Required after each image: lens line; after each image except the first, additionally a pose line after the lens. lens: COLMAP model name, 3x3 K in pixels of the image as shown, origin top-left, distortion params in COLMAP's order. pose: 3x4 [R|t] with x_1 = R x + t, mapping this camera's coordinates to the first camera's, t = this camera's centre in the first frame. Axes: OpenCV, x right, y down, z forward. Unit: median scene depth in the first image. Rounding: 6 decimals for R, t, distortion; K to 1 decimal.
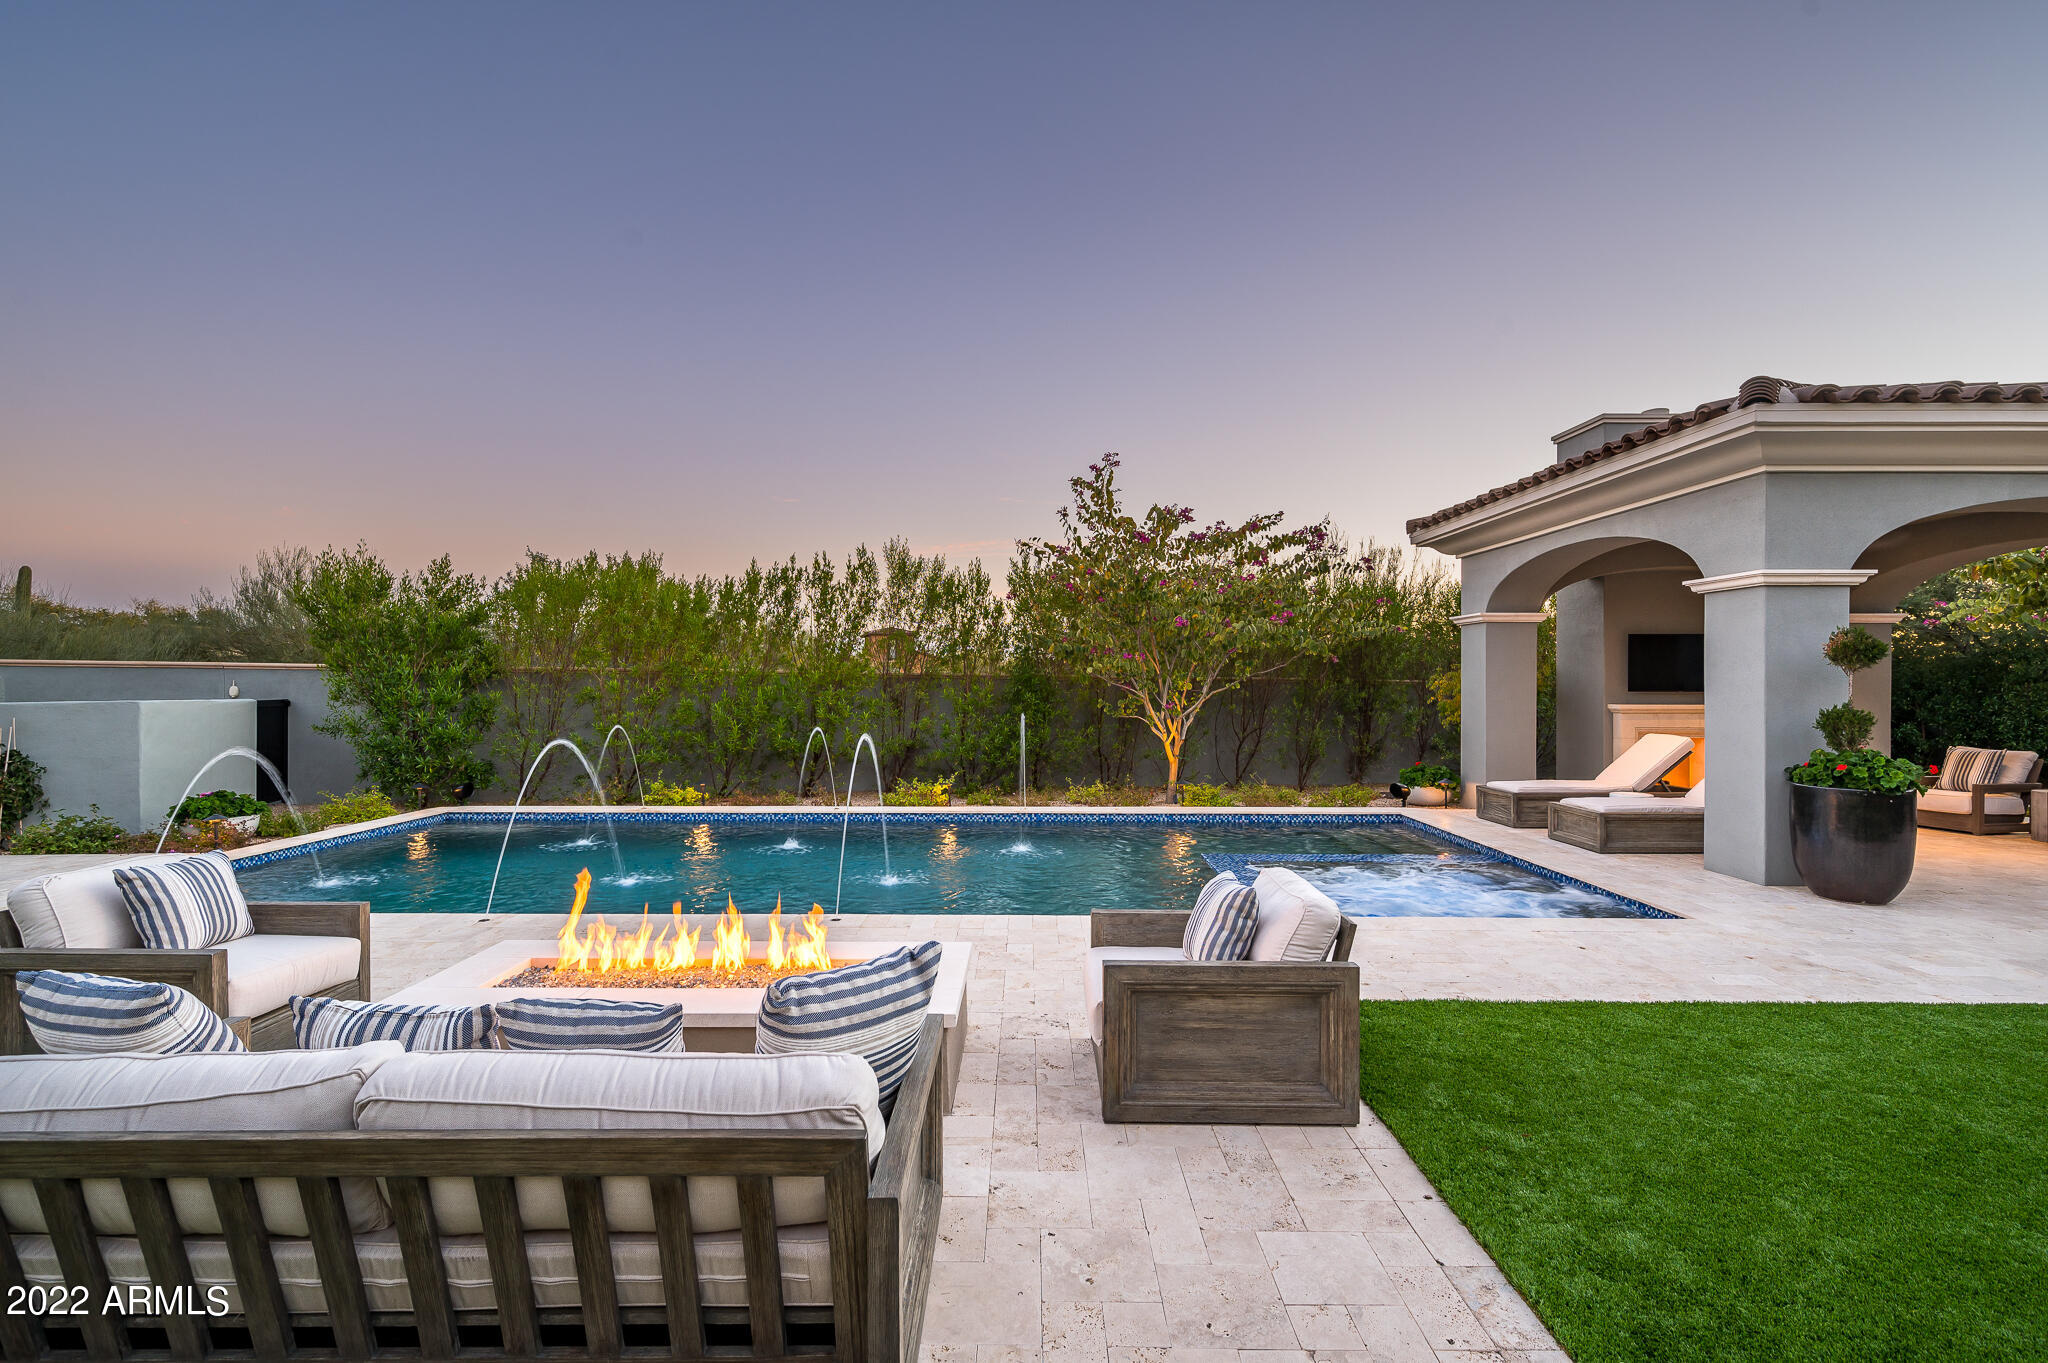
lens RADIAL K [[975.2, 0, 956.4], [0, 975.2, 680.0], [0, 0, 1]] dist [-0.002974, 0.000418]
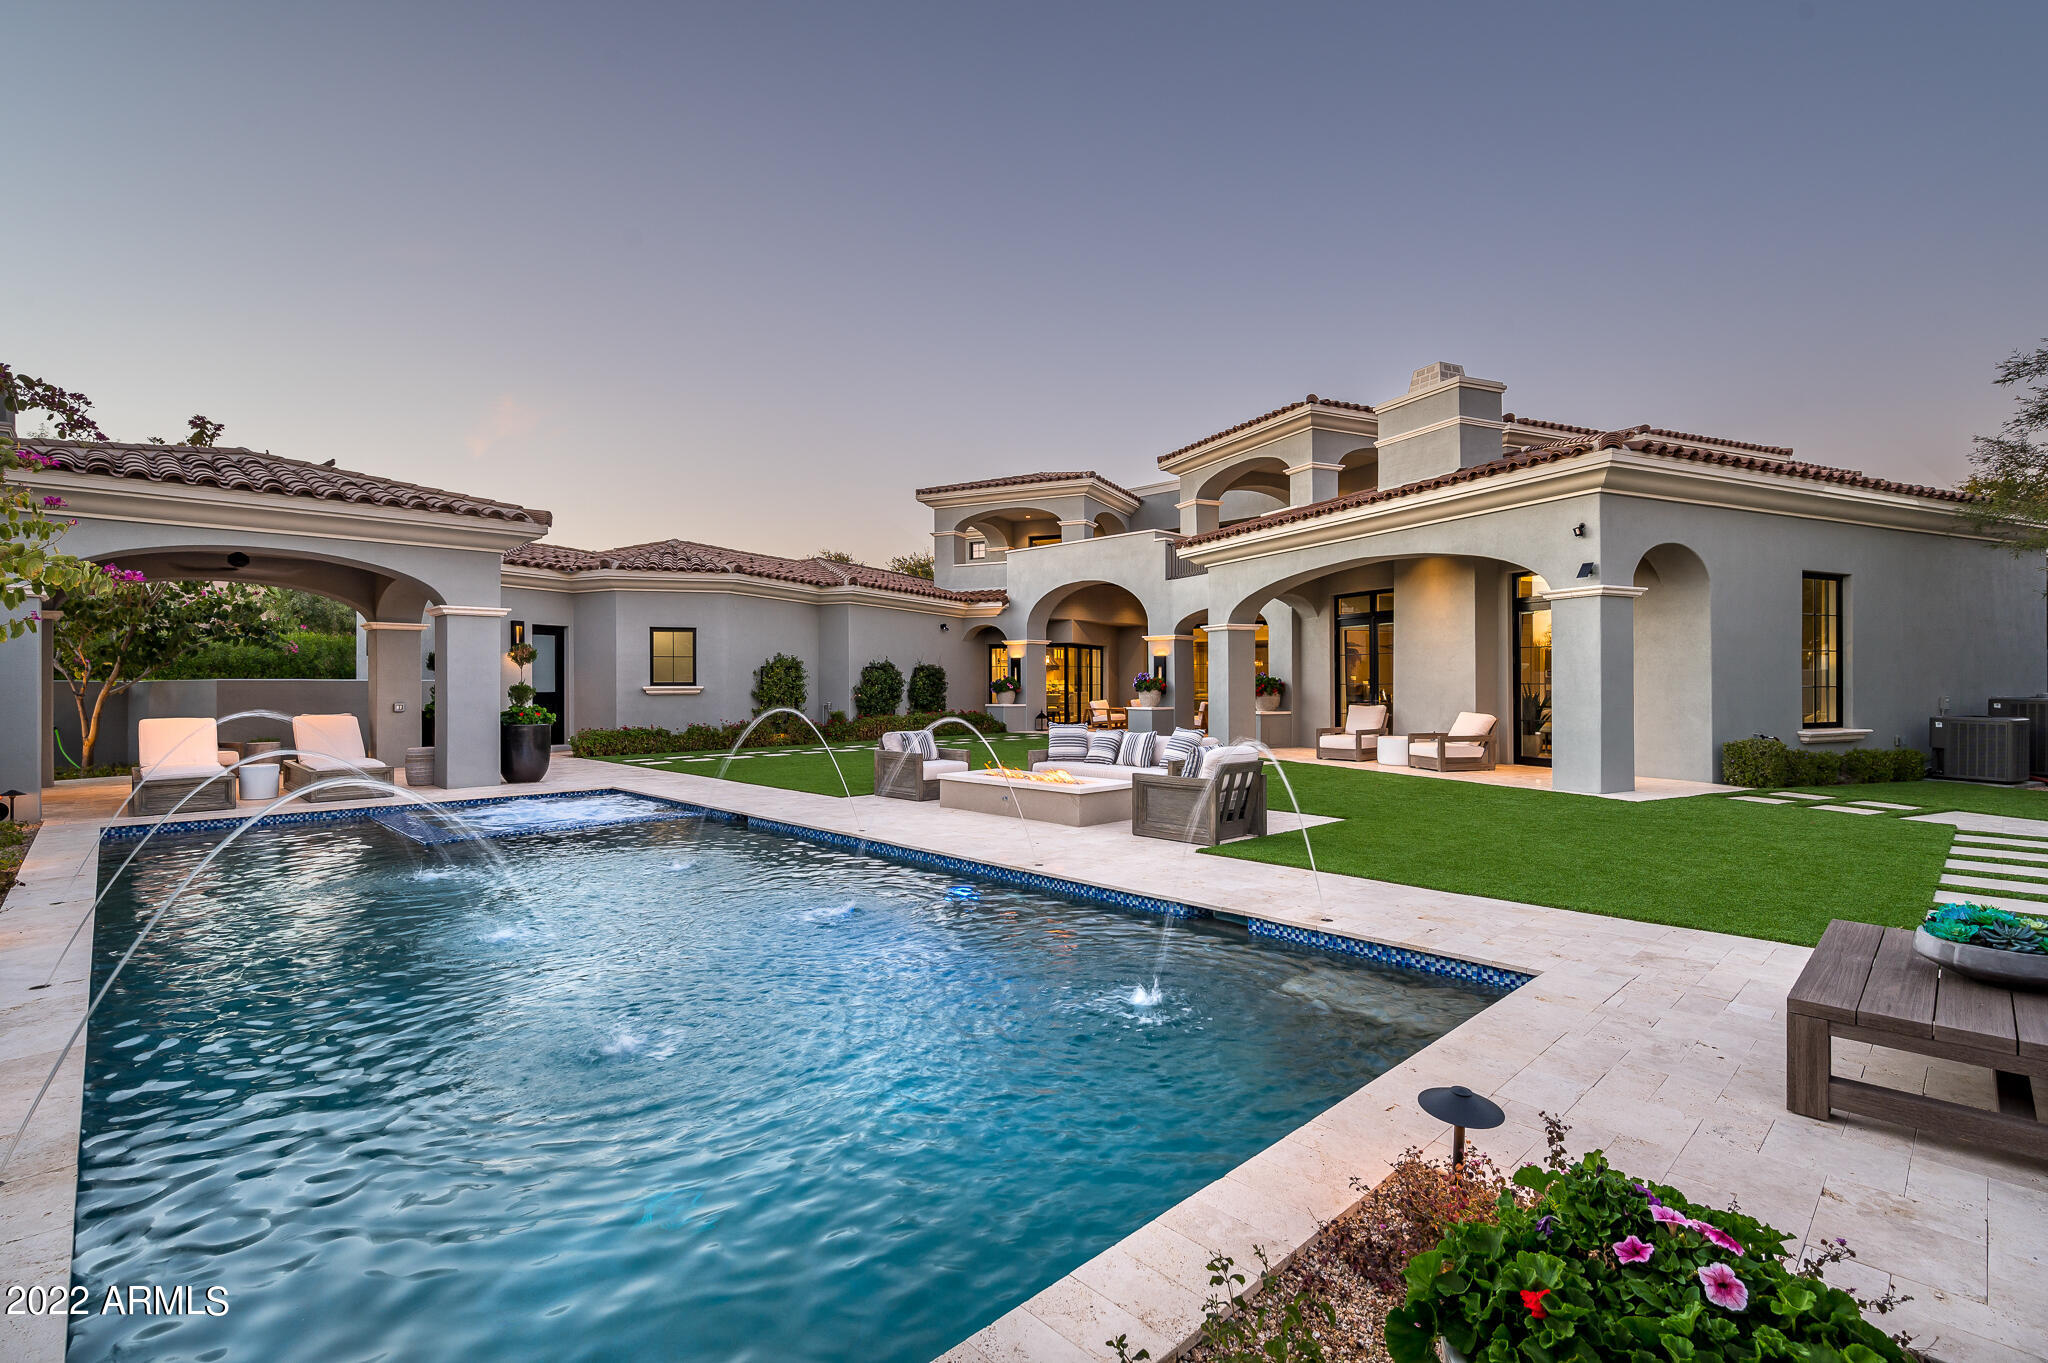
lens RADIAL K [[975.2, 0, 1014.0], [0, 975.2, 685.6], [0, 0, 1]] dist [-0.002974, 0.000418]
pose [[0.890242, -0.008927, 0.455400, -0.887787], [0.009757, 0.999952, 0.000528, 0.375627], [-0.455383, 0.003973, 0.890287, -0.808870]]
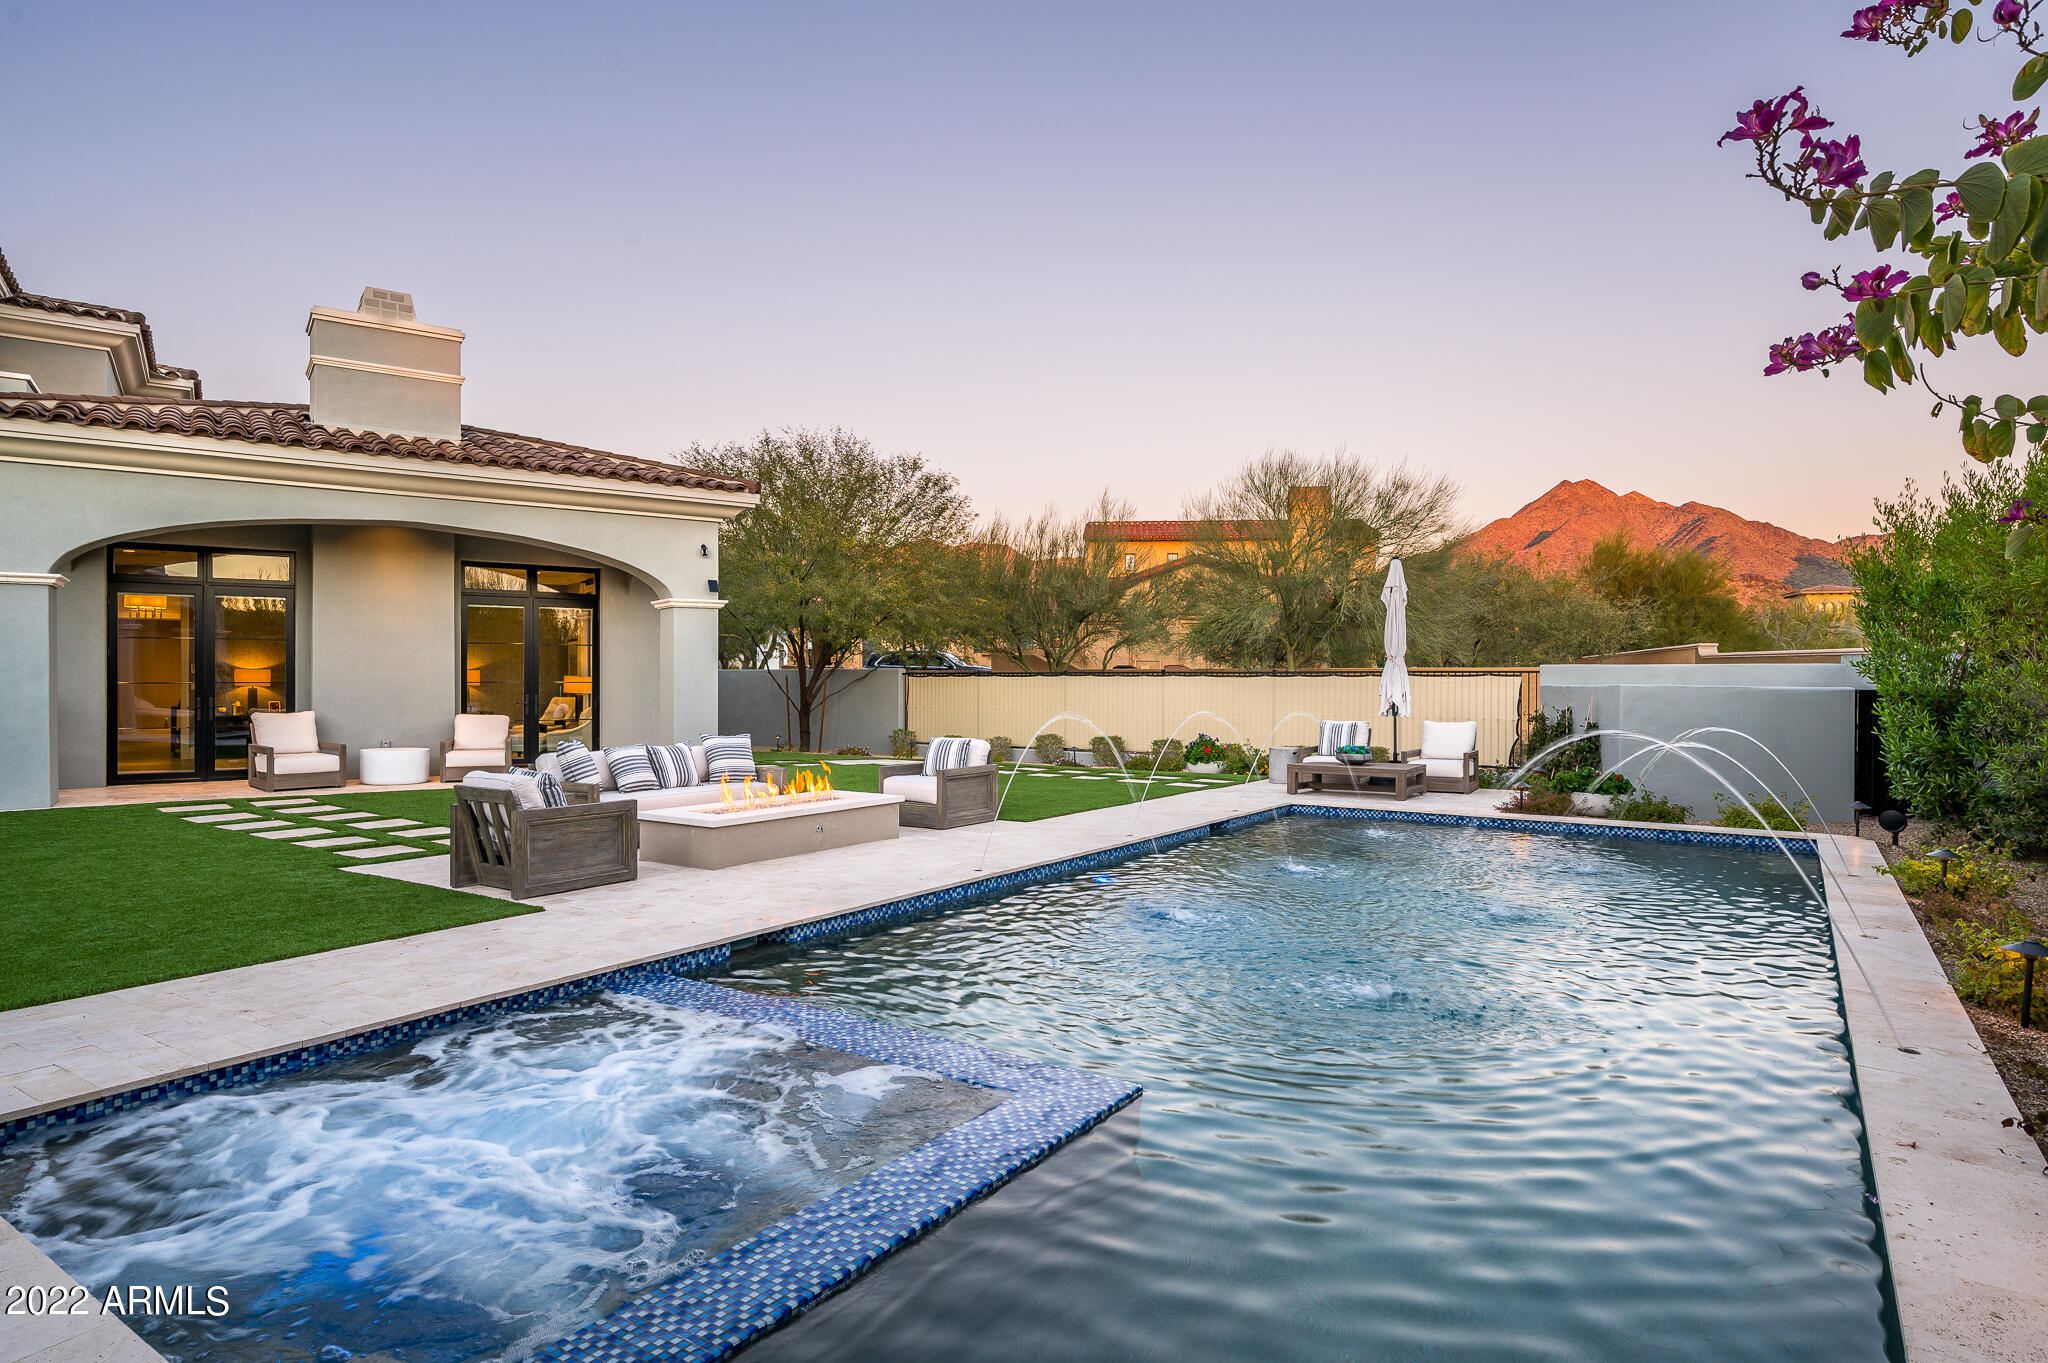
lens RADIAL K [[1127.6, 0, 1057.6], [0, 1127.6, 676.5], [0, 0, 1]] dist [-0.003254, -0.000178]
pose [[-0.647713, -0.006410, 0.761858, -1.263937], [-0.002592, 0.999977, 0.006211, 0.362404], [-0.761880, 0.002048, -0.647715, 0.537204]]
